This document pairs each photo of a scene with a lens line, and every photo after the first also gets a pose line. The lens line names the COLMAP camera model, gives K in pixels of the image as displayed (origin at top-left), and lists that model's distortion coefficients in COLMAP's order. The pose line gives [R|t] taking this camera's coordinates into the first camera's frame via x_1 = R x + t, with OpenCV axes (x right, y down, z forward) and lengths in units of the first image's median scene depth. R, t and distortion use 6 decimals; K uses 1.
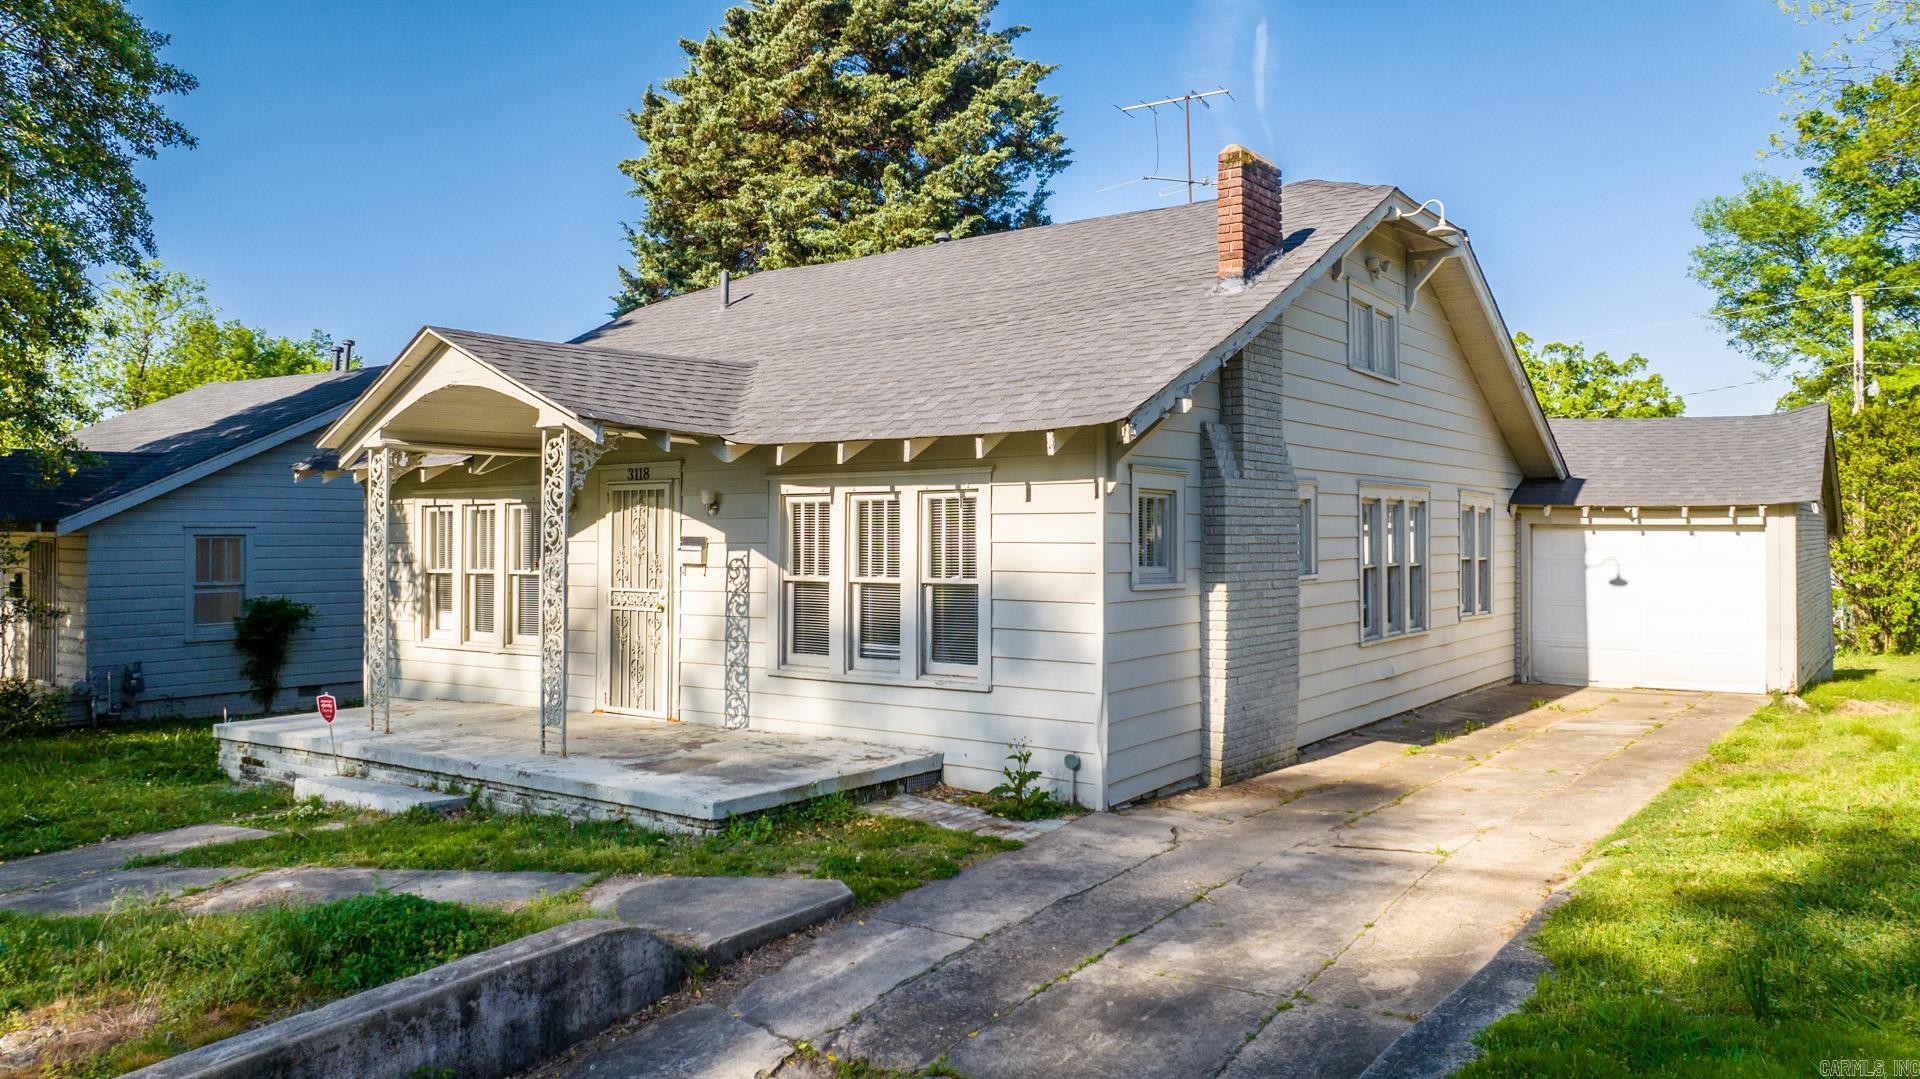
lens RADIAL K [[1382.9, 0, 955.6], [0, 1382.9, 544.2], [0, 0, 1]] dist [-0.004205, 0.000384]
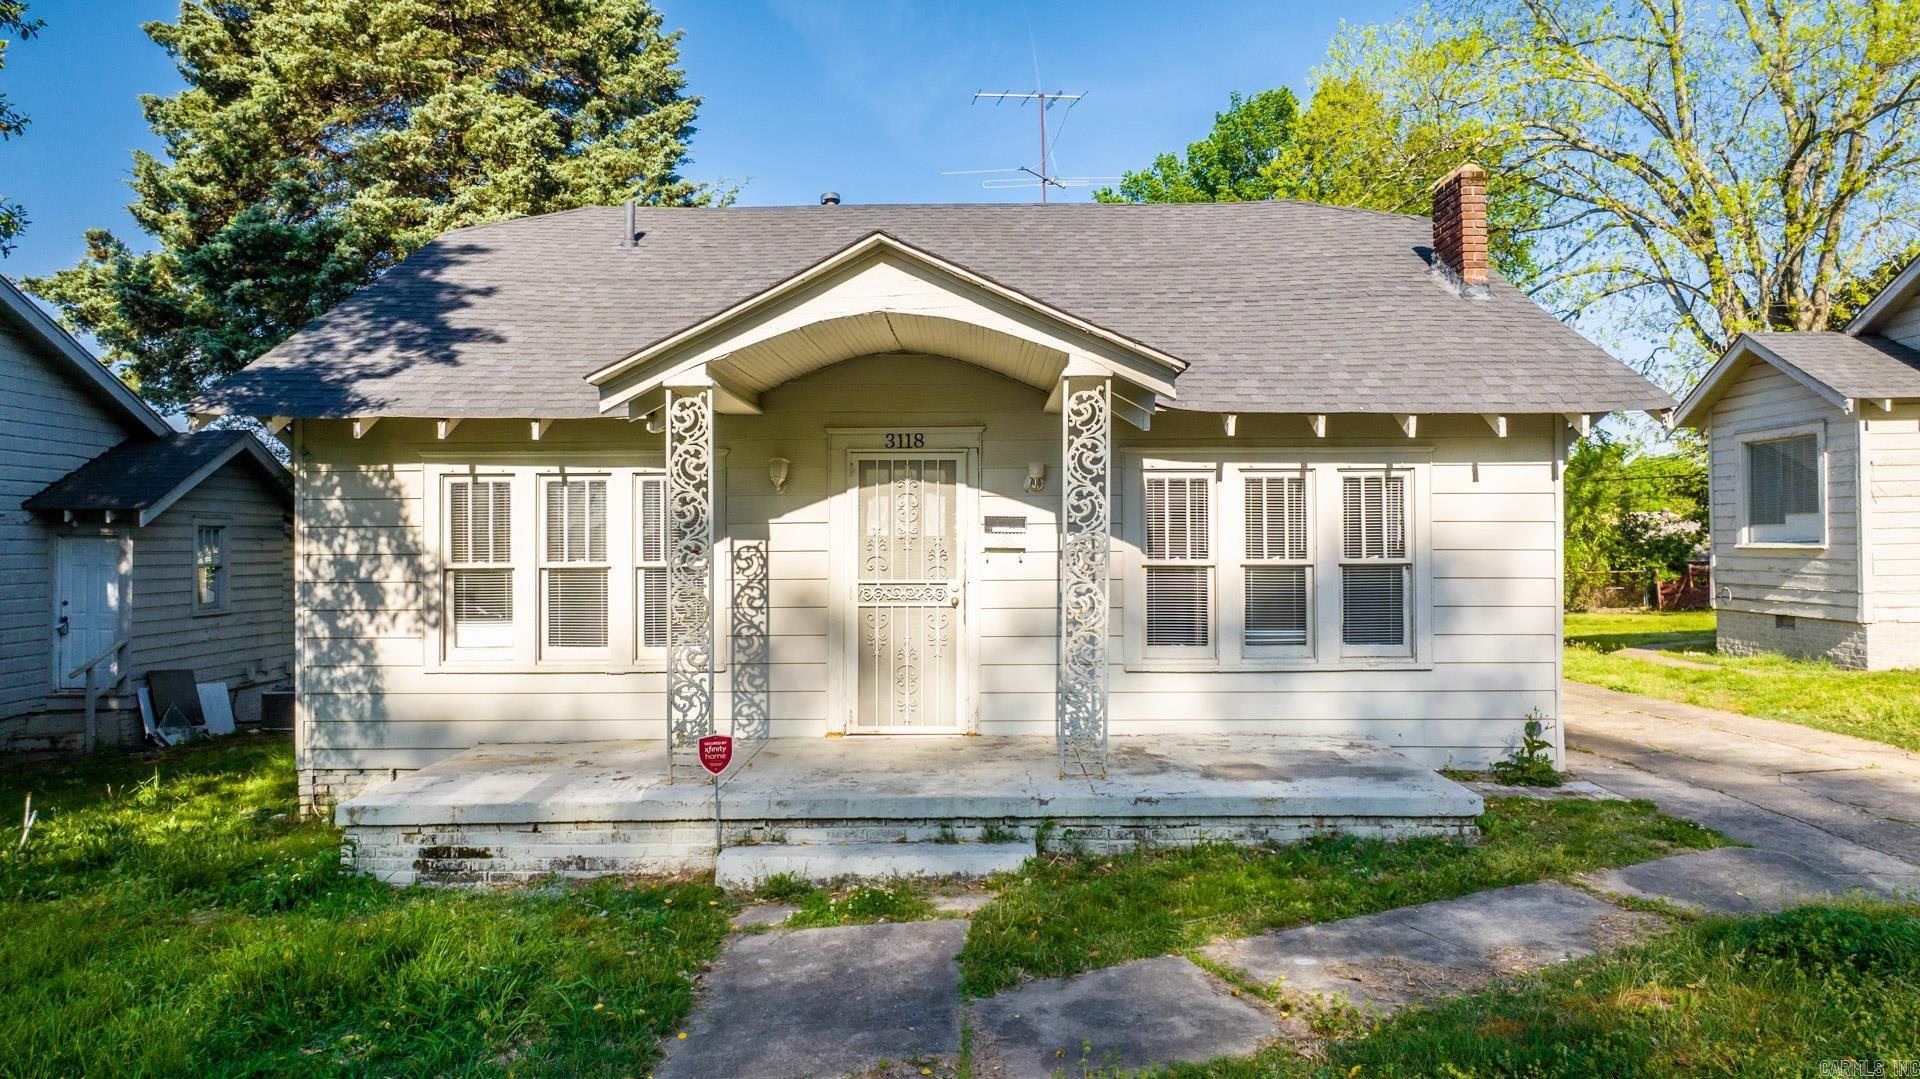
lens RADIAL K [[1382.9, 0, 956.4], [0, 1382.9, 529.6], [0, 0, 1]] dist [-0.004205, 0.000384]
pose [[0.808221, 0.003808, 0.588866, -0.759332], [0.005461, 0.999888, -0.013962, 0.015067], [-0.588853, 0.014500, 0.808110, 0.350164]]
